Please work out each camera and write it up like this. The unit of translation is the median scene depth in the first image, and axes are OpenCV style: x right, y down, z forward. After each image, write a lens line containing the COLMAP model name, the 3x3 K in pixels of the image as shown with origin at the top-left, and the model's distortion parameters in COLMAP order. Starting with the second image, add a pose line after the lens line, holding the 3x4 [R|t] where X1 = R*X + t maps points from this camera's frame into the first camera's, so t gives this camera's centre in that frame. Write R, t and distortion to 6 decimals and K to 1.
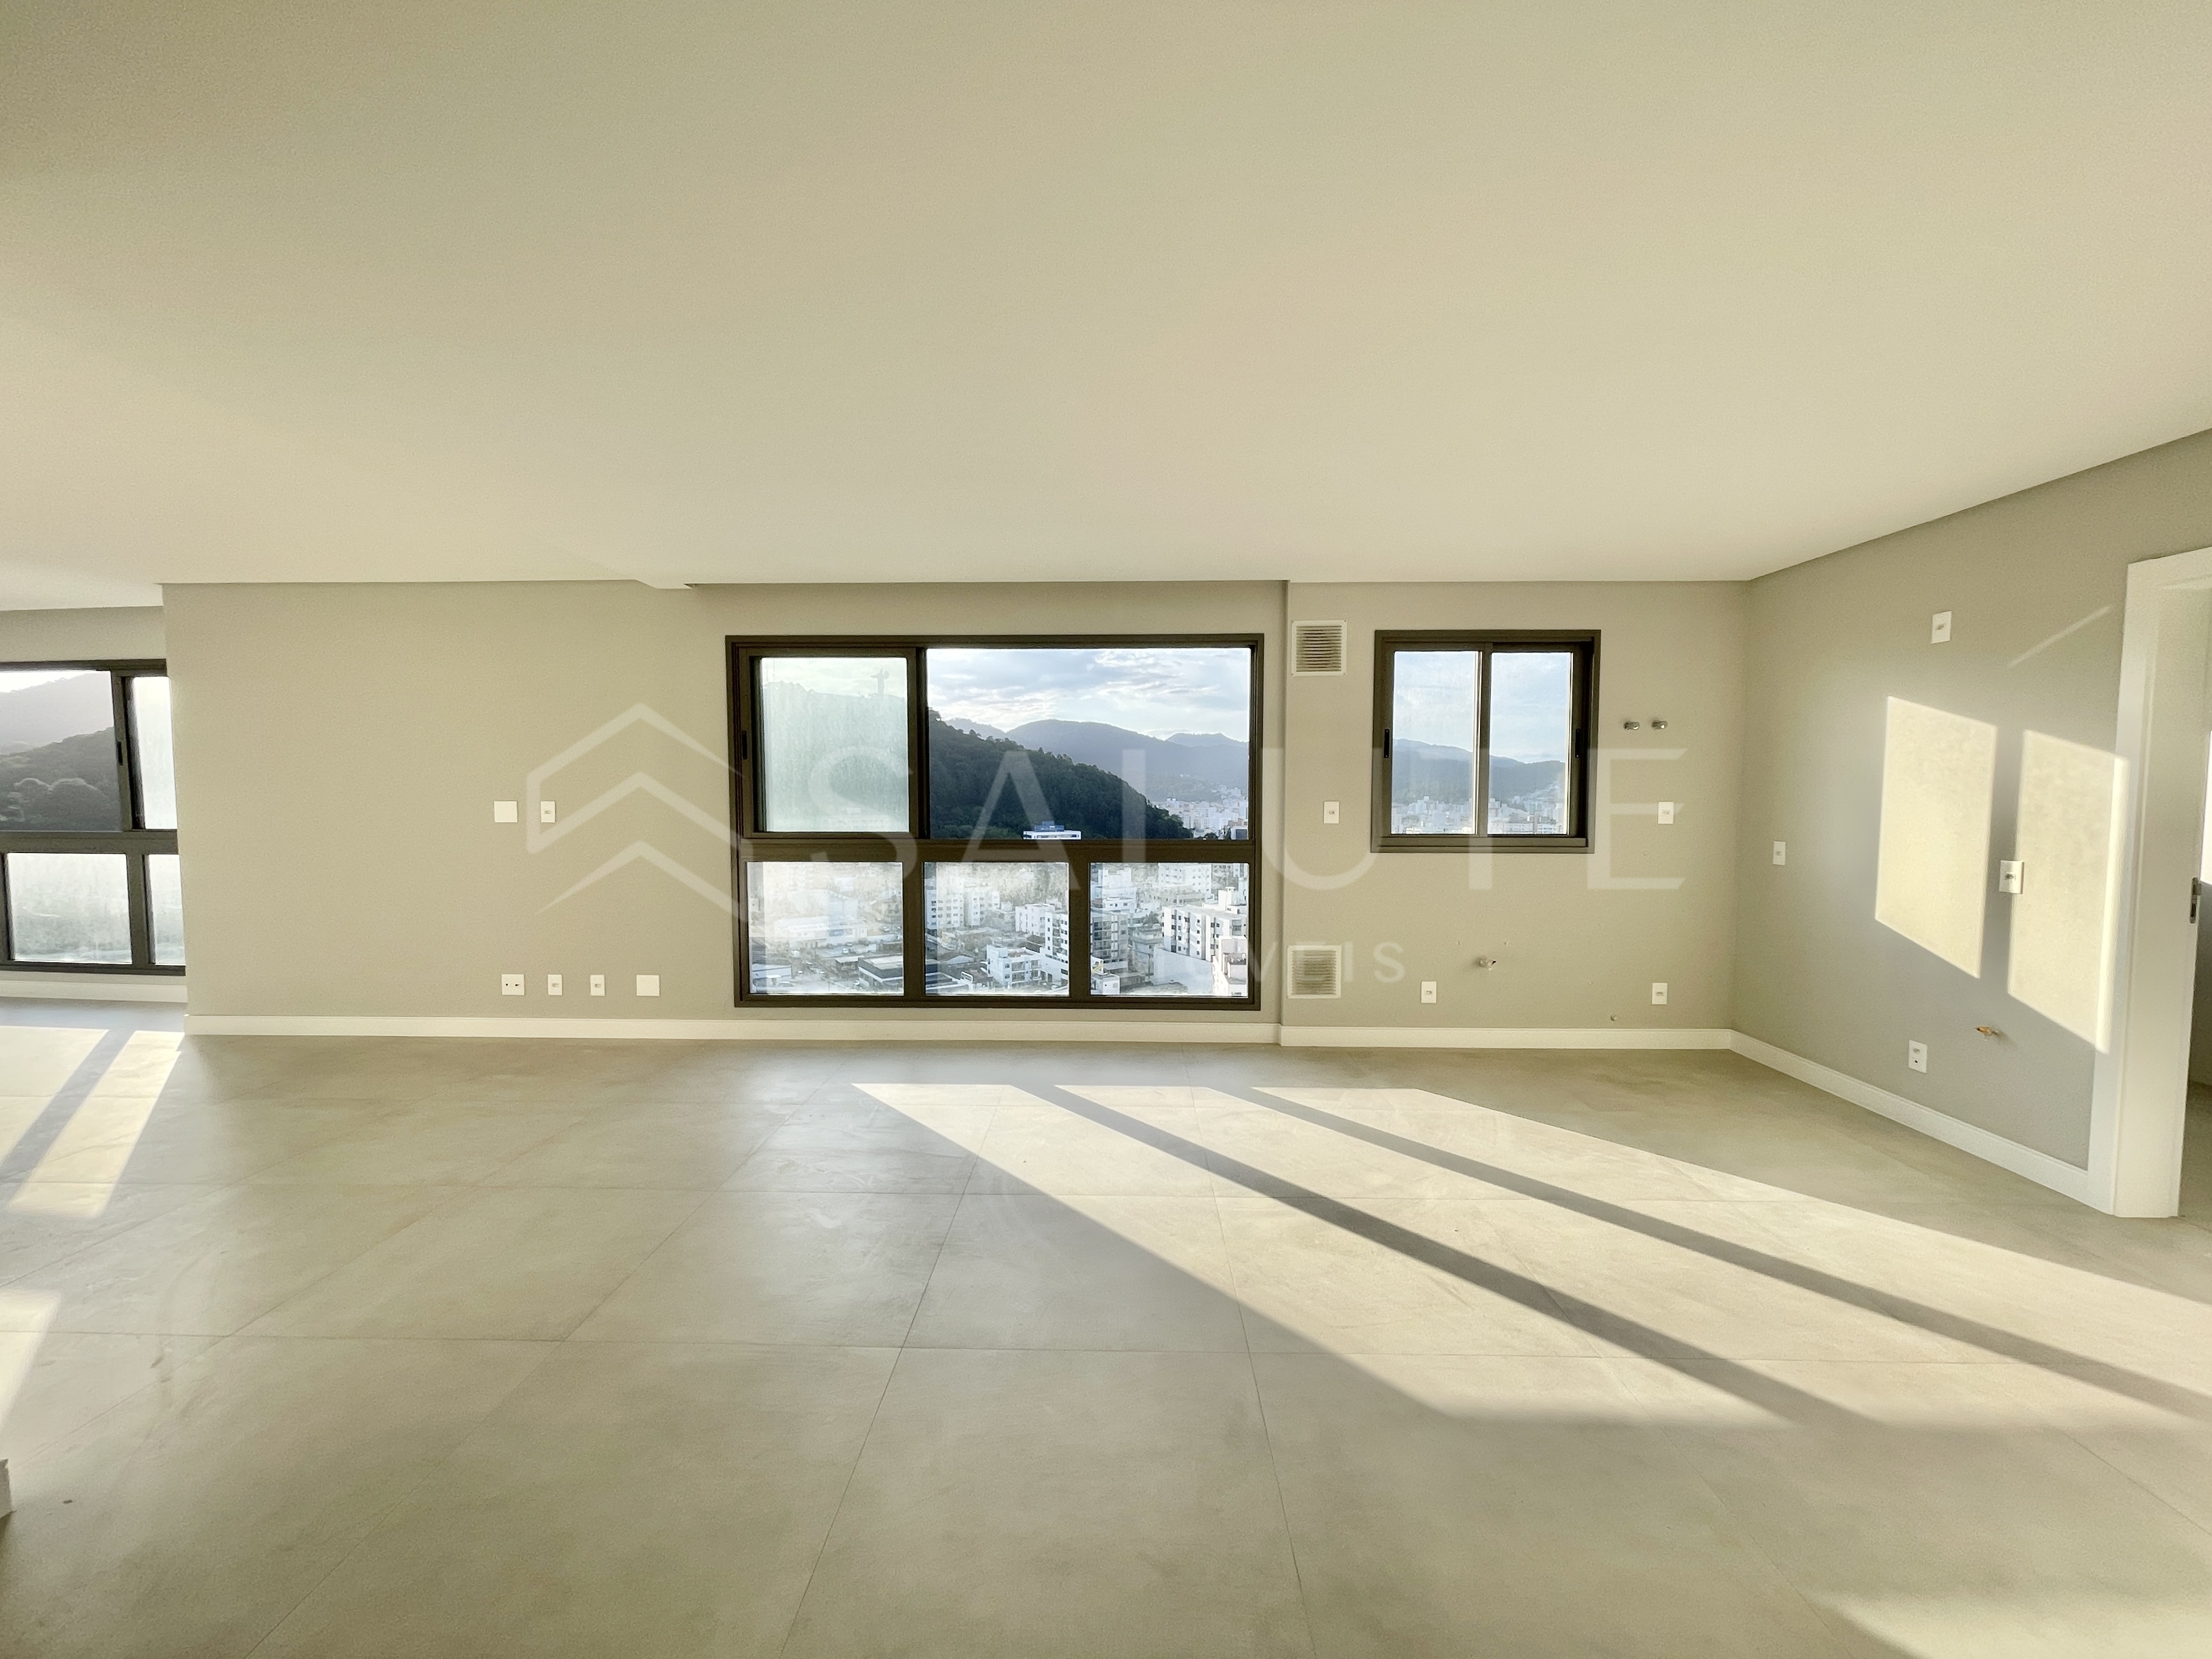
lens RADIAL K [[887.5, 0, 1106.0], [0, 887.5, 829.5], [0, 0, 1]] dist [0.001067, 0.000054]
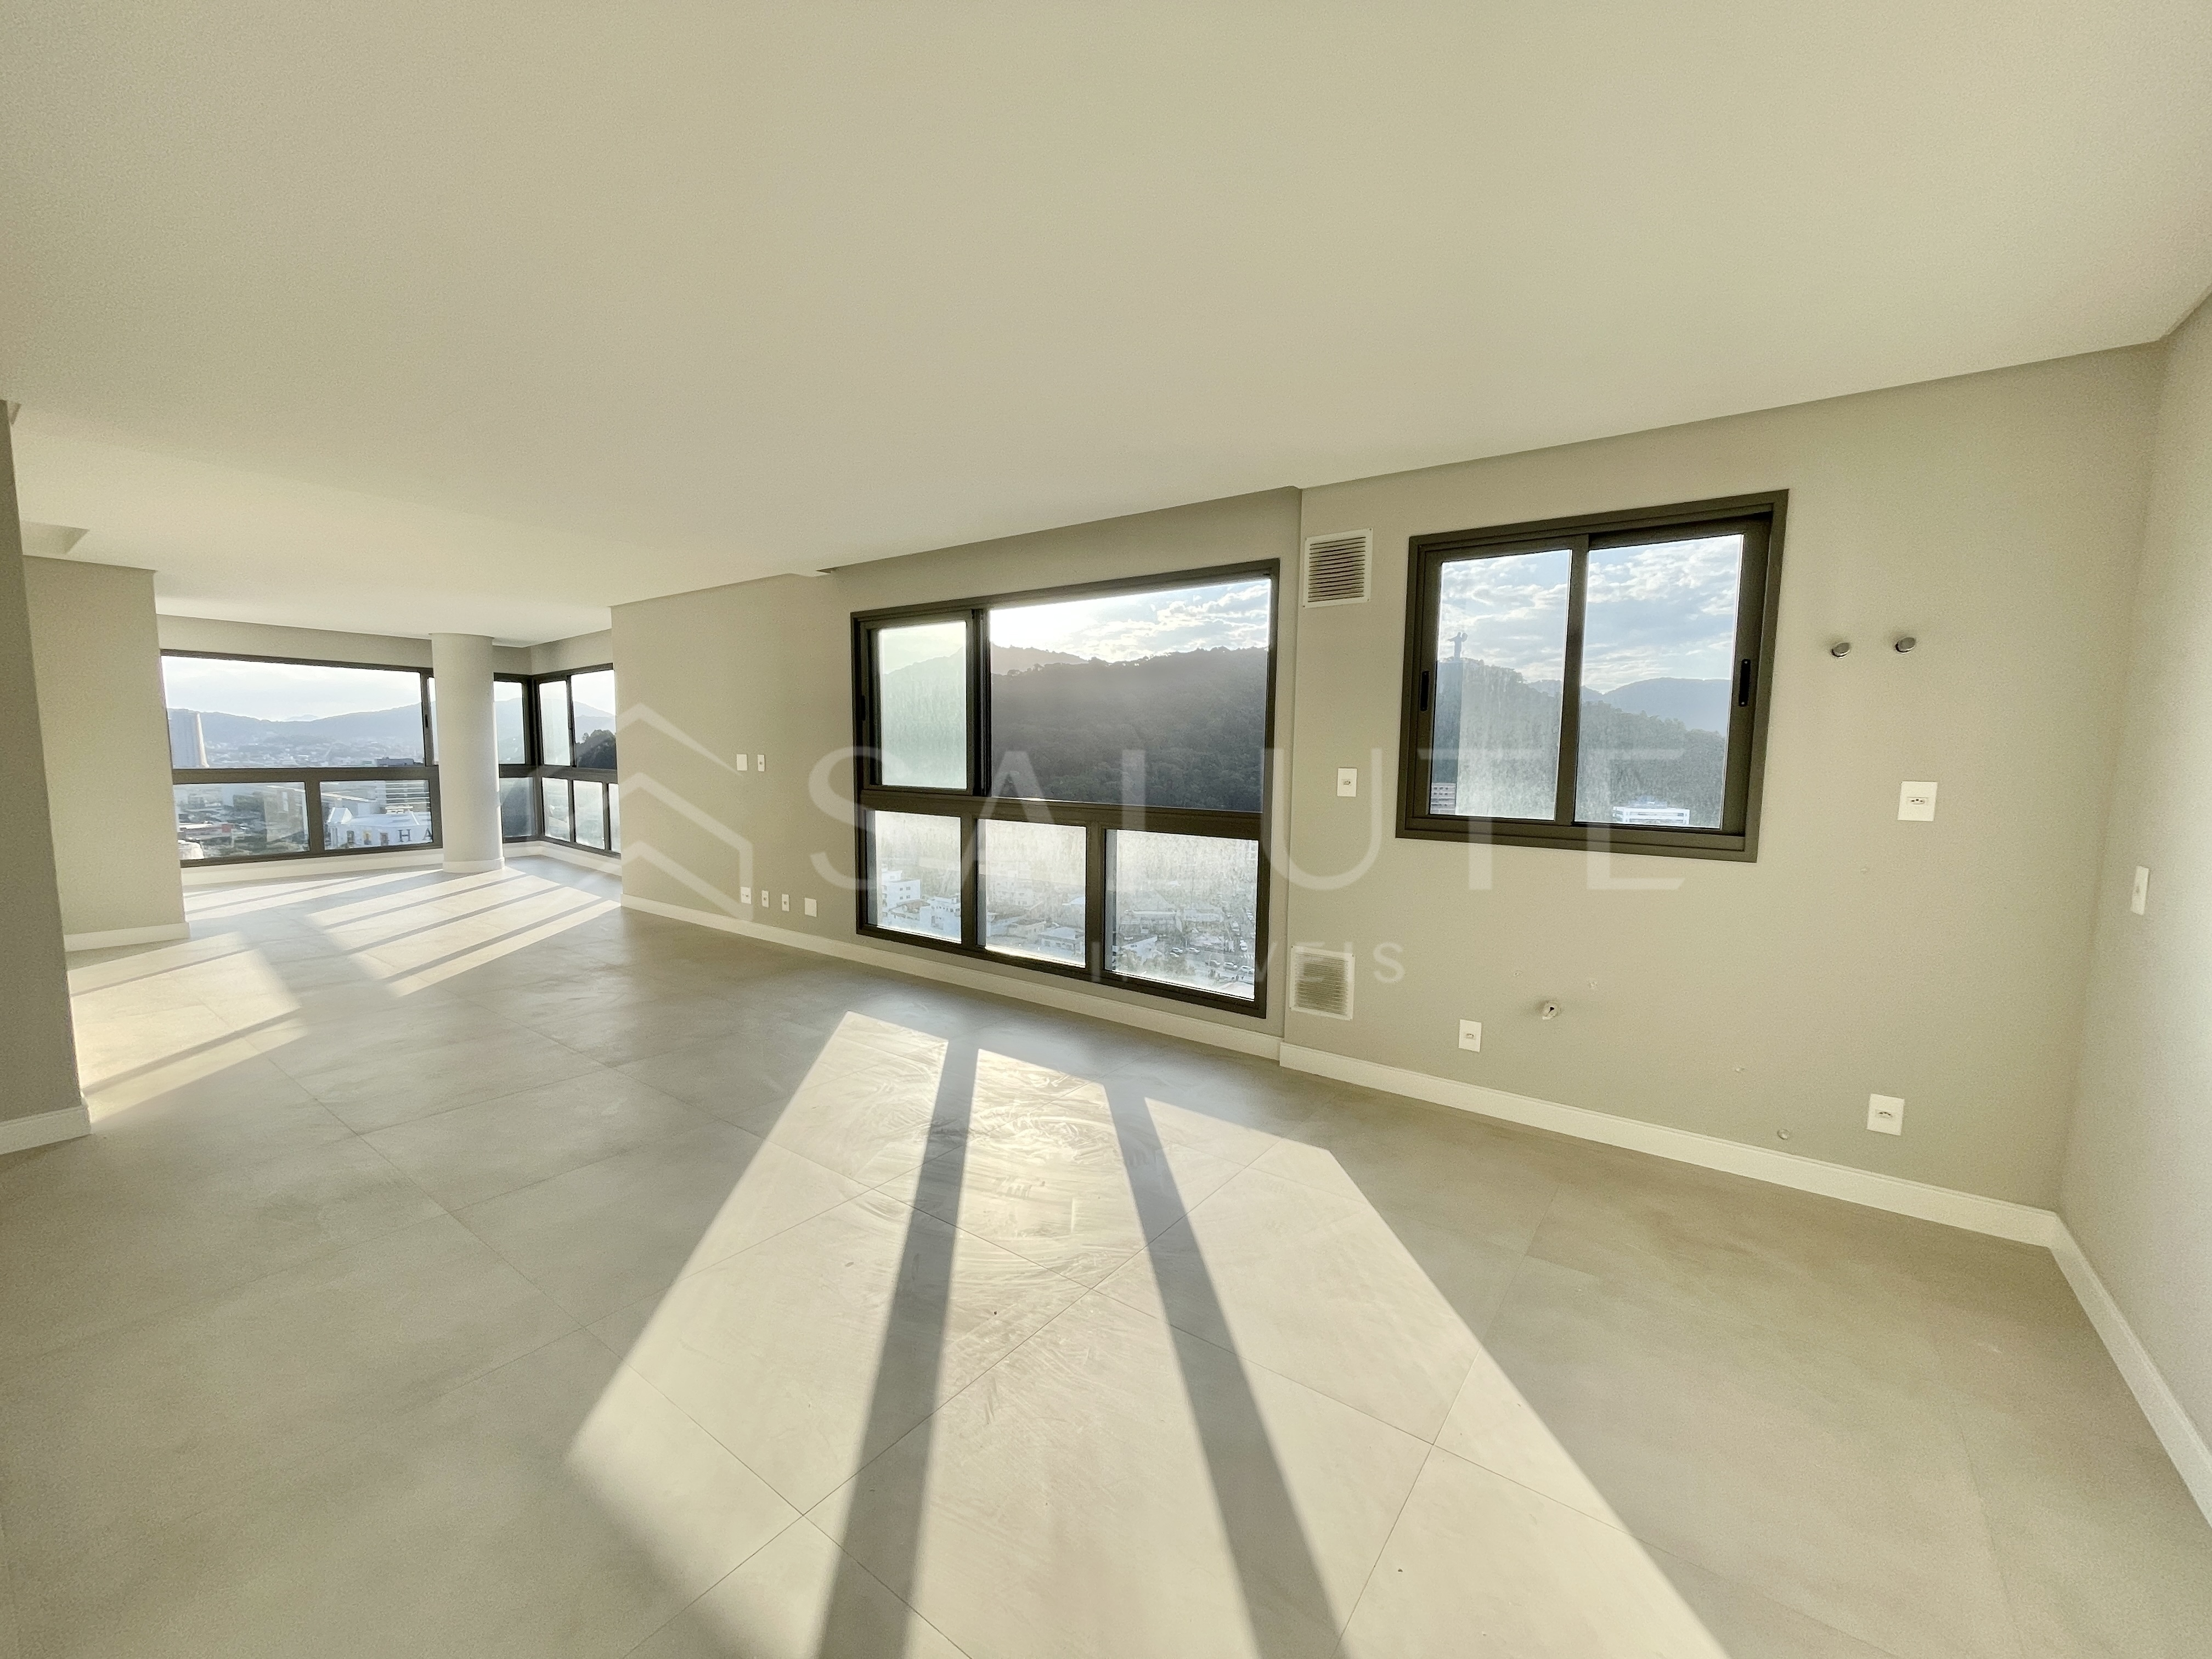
lens RADIAL K [[871.6, 0, 1109.7], [0, 871.6, 834.5], [0, 0, 1]] dist [-0.001412, -0.000026]
pose [[0.828148, 0.065076, -0.556718, 0.509272], [-0.041739, 0.997640, 0.054528, -0.006661], [0.558953, -0.021920, 0.828910, 0.252673]]
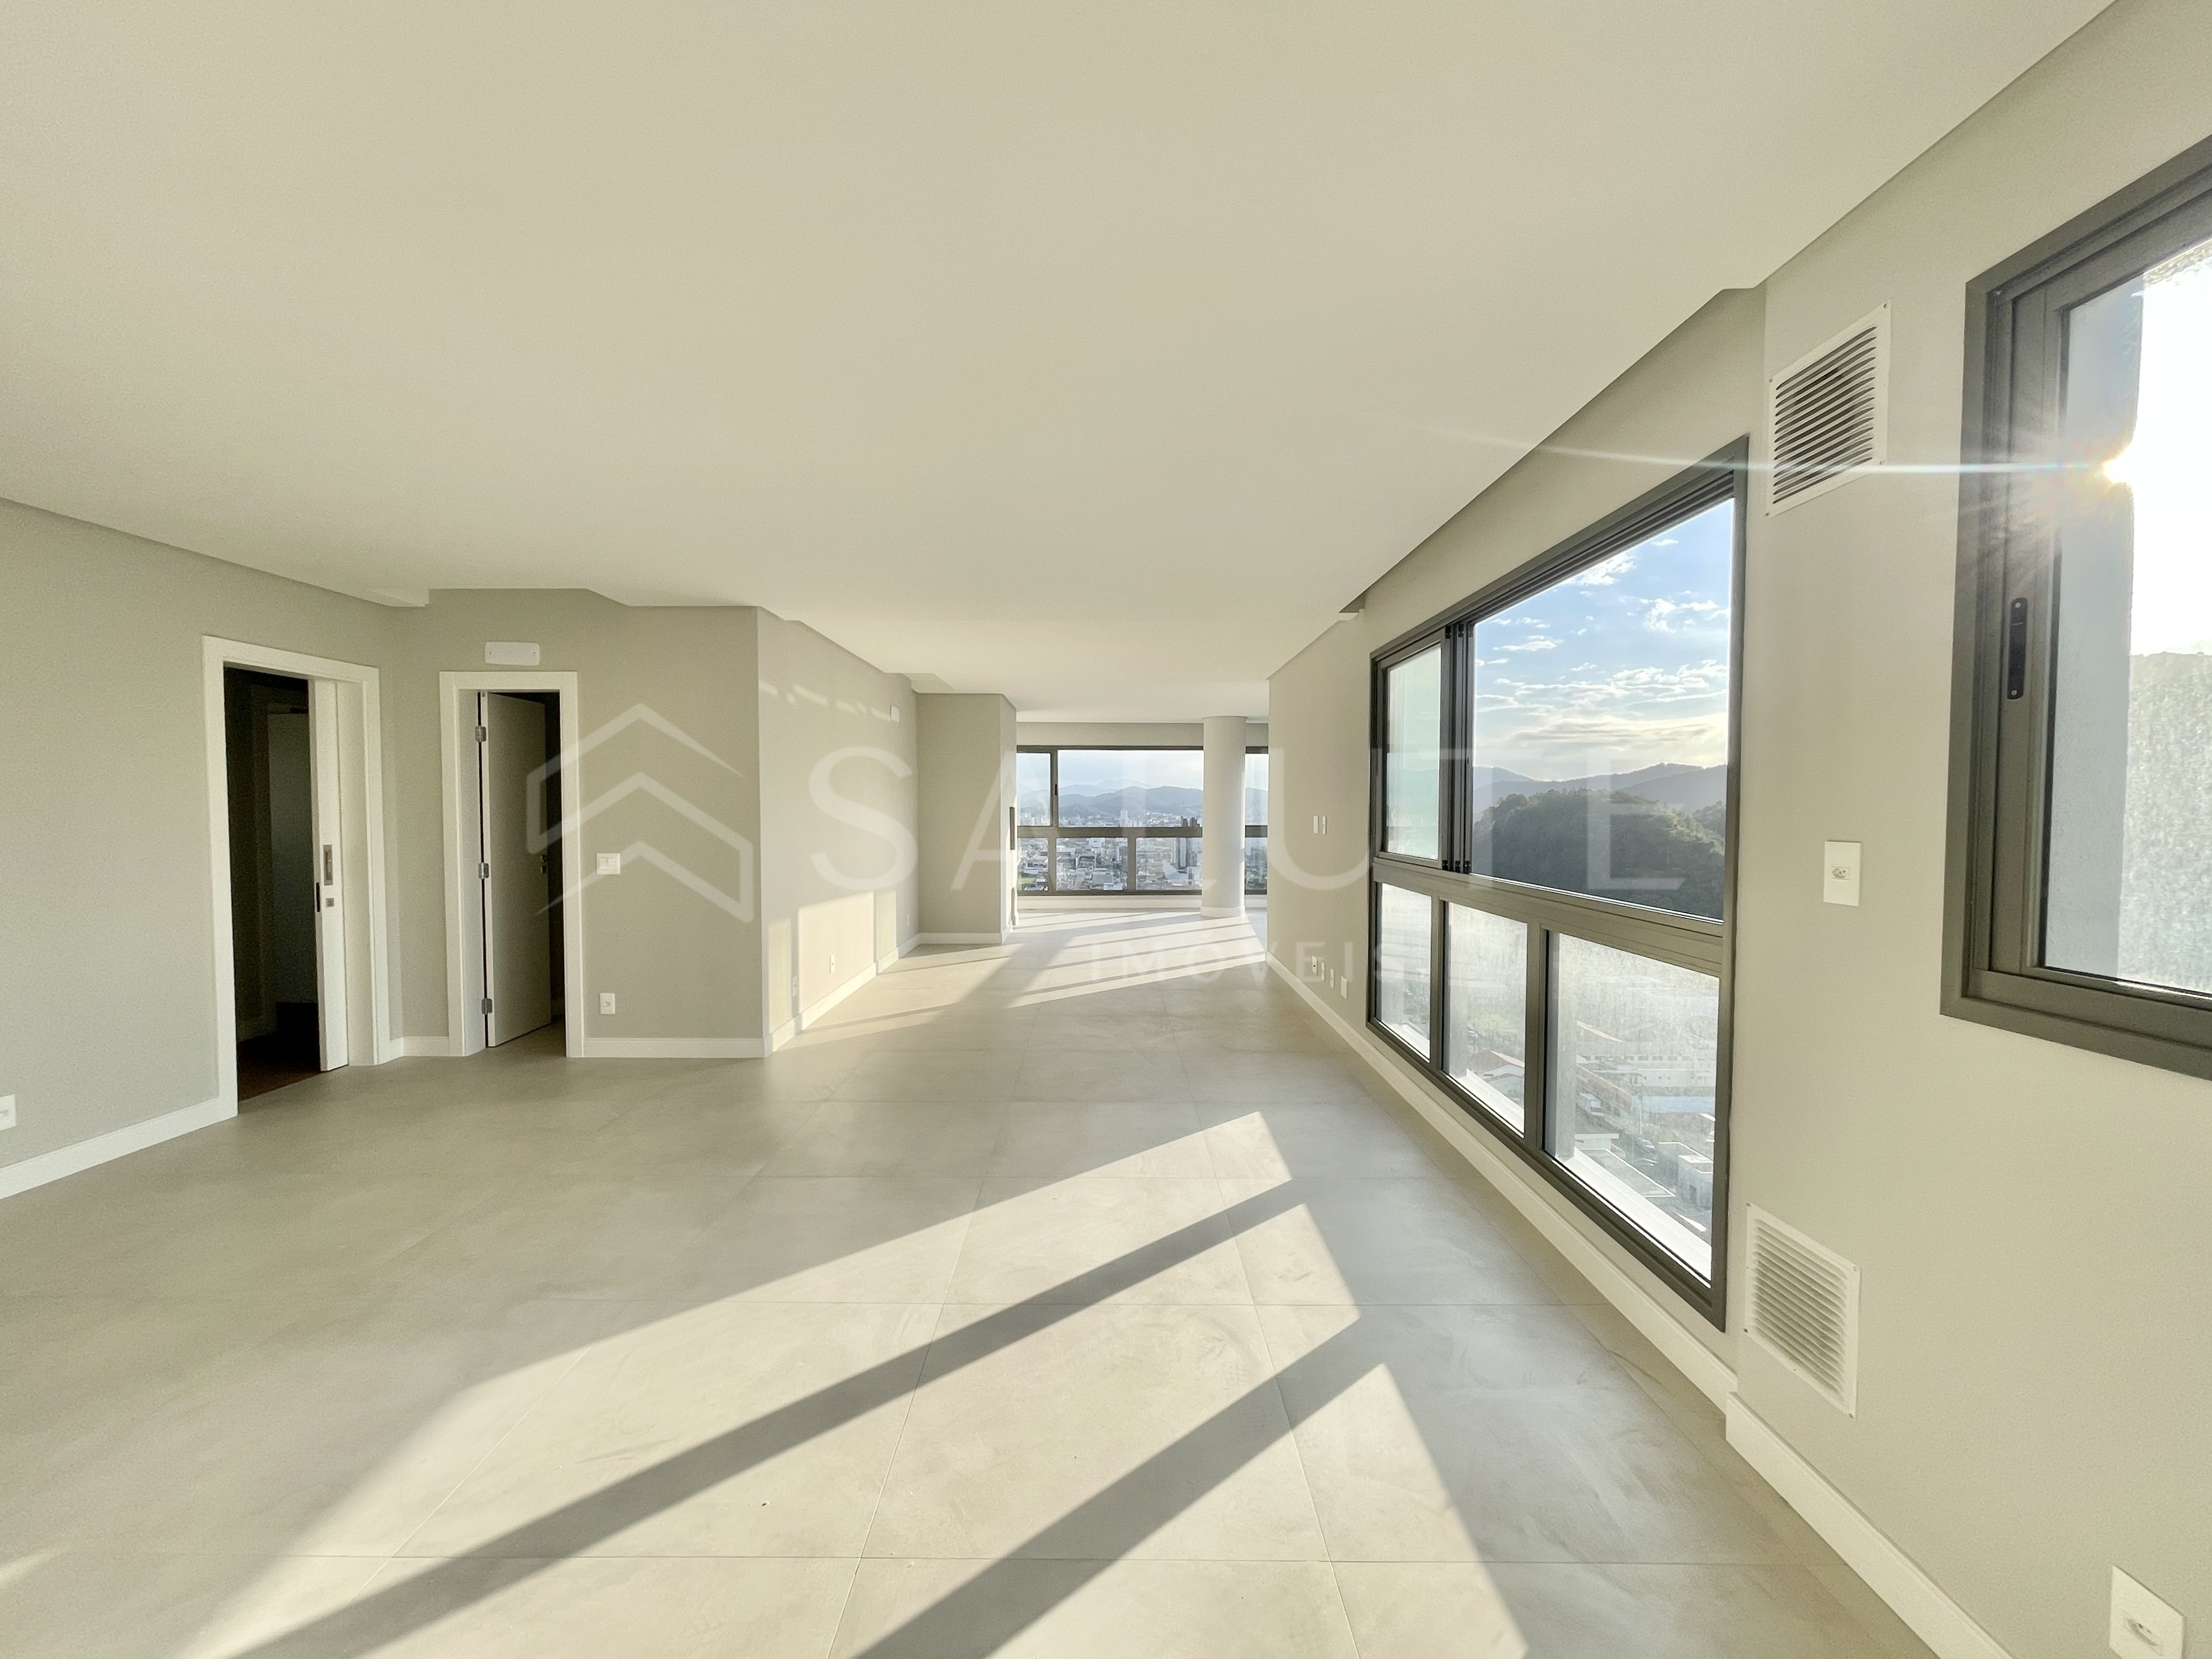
lens RADIAL K [[904.0, 0, 1112.3], [0, 904.0, 839.5], [0, 0, 1]] dist [0.000331, 0.000159]
pose [[0.044520, 0.037480, -0.998305, 0.597435], [-0.051734, 0.998042, 0.035163, -0.030216], [0.997668, 0.050080, 0.046372, 0.695908]]
